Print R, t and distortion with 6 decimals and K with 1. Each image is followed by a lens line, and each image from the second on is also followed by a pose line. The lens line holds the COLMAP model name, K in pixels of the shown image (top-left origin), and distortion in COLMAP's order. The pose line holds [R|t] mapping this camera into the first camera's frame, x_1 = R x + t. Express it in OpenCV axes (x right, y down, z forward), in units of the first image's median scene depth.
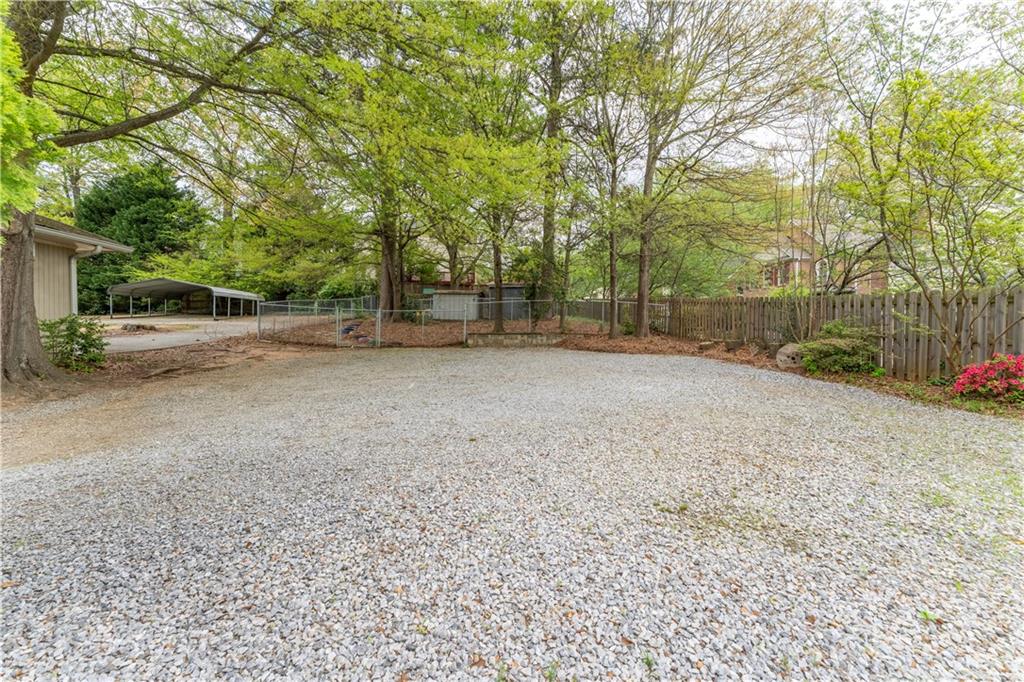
lens RADIAL K [[413.5, 0, 512.0], [0, 413.5, 341.0], [0, 0, 1]] dist [0.000658, -0.000085]
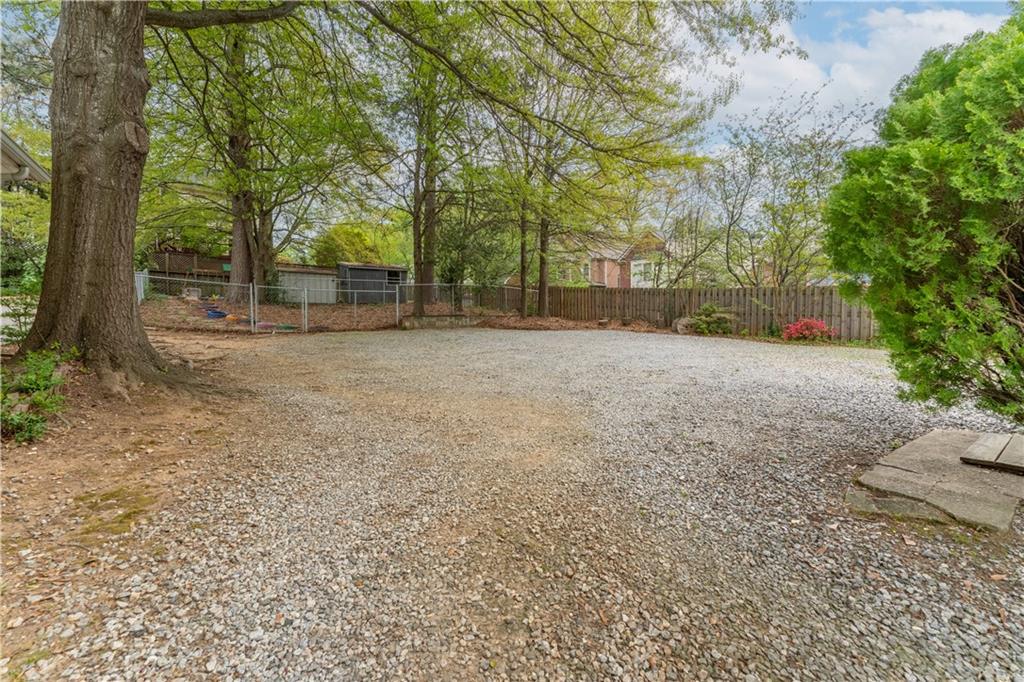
lens RADIAL K [[413.5, 0, 512.0], [0, 413.5, 341.0], [0, 0, 1]] dist [0.000658, -0.000085]
pose [[0.817232, -0.041444, 0.574817, -0.460562], [0.024320, 0.999002, 0.037452, 0.011536], [-0.575796, -0.016628, 0.817424, 0.050262]]
